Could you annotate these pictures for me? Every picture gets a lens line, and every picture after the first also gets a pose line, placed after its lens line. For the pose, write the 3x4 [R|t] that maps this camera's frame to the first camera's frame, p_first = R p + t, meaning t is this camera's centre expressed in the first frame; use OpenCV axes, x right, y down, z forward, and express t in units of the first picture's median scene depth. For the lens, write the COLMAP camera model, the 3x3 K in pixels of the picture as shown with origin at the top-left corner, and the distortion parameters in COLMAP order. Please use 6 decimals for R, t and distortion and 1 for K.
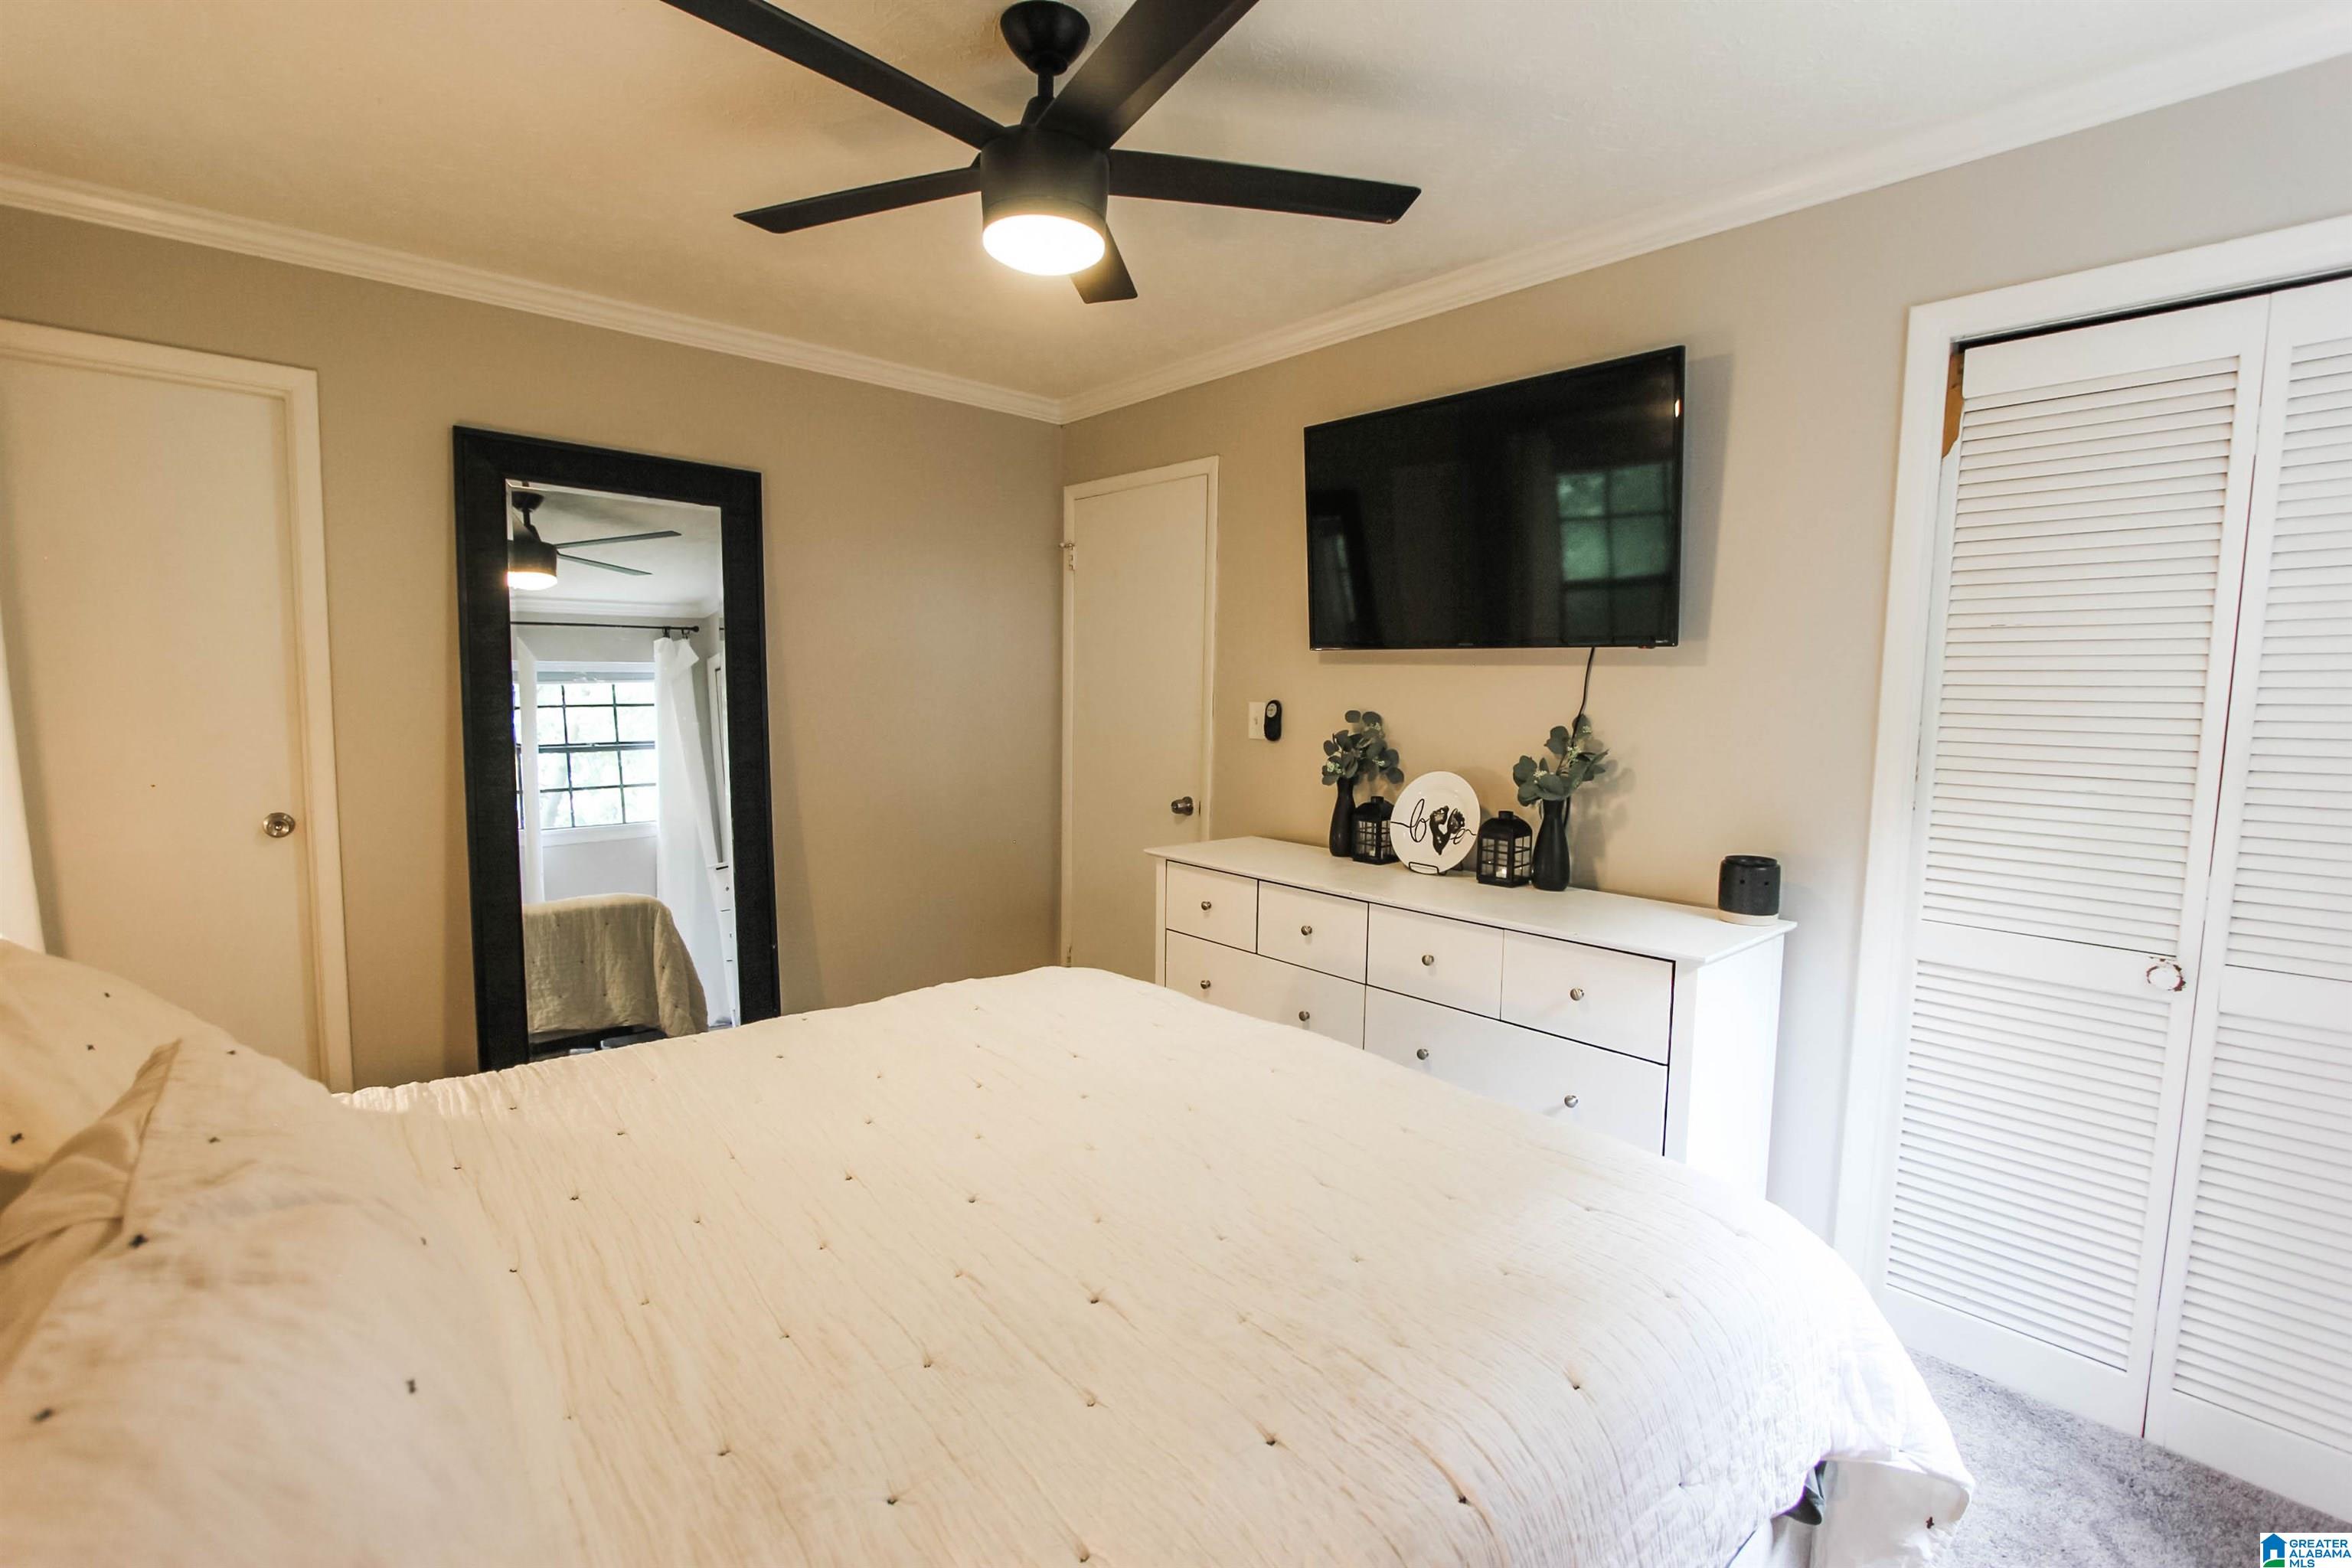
lens RADIAL K [[1100.2, 0, 1175.3], [0, 1100.2, 791.5], [0, 0, 1]] dist [0.000577, 0.000836]
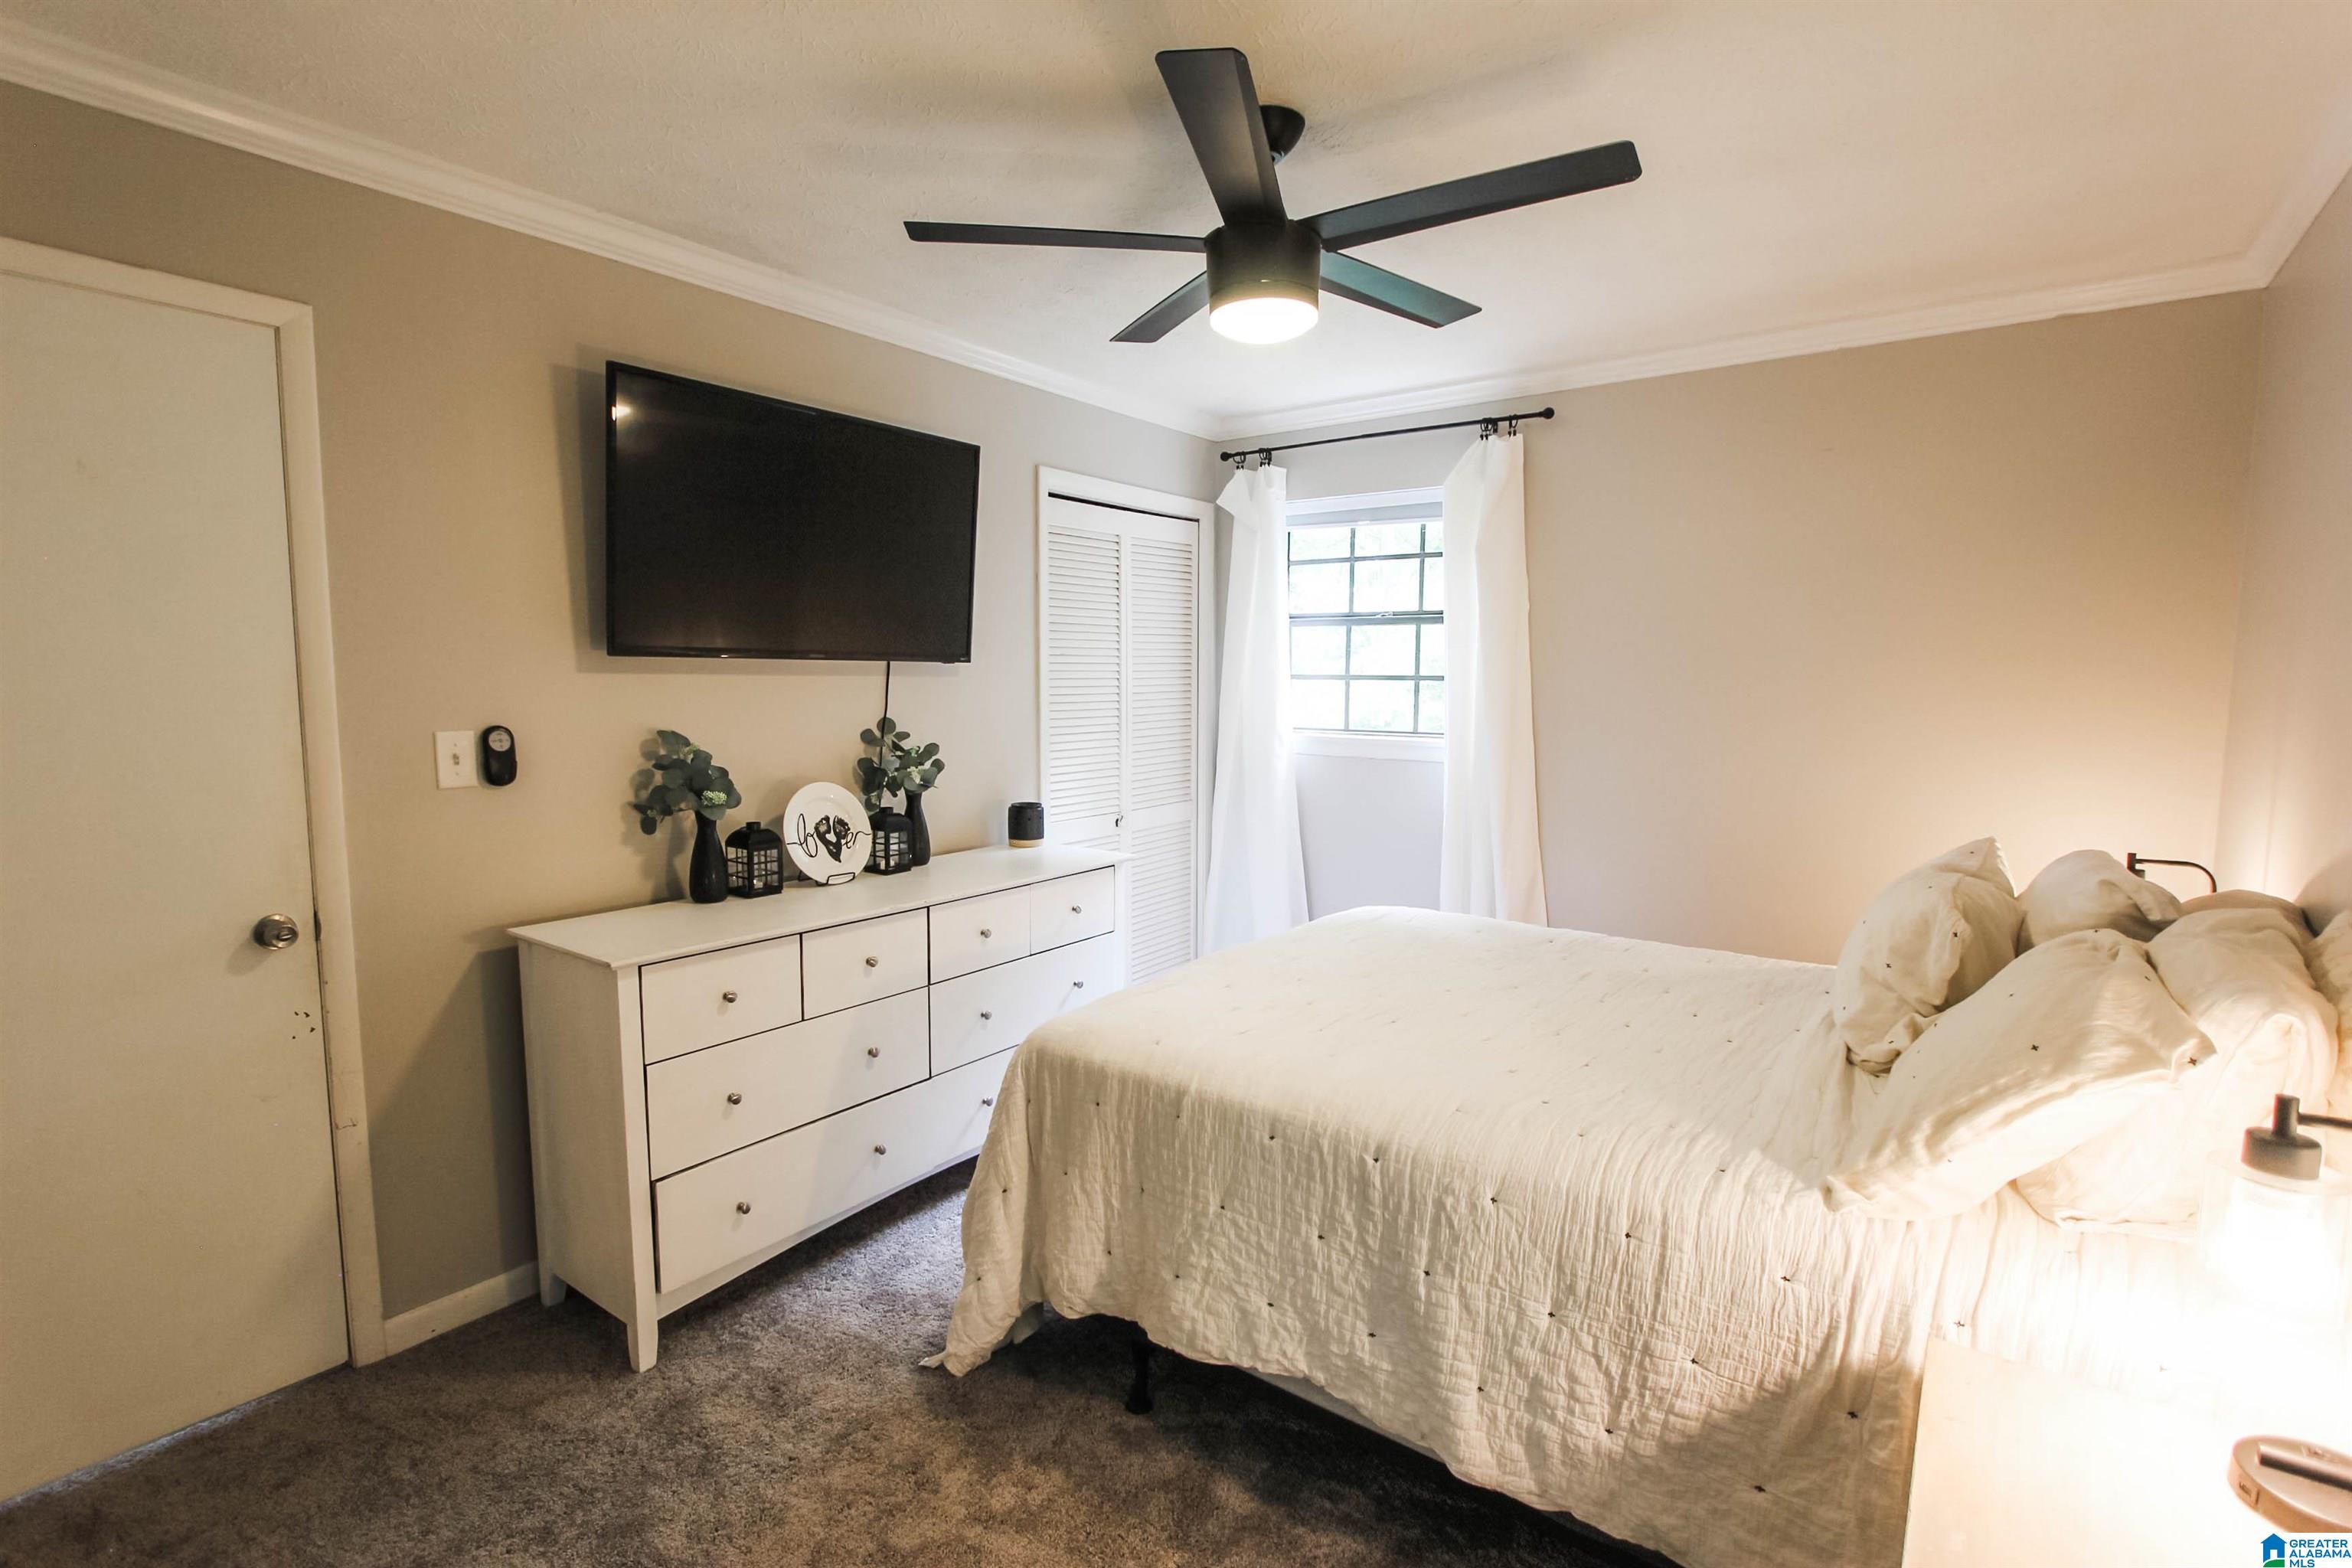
lens RADIAL K [[1100.2, 0, 1175.3], [0, 1100.2, 791.5], [0, 0, 1]] dist [0.000577, 0.000836]
pose [[-0.217549, -0.117010, 0.969010, -0.806611], [0.090411, 0.986104, 0.139372, -0.121196], [-0.971853, 0.117929, -0.203947, 0.895827]]
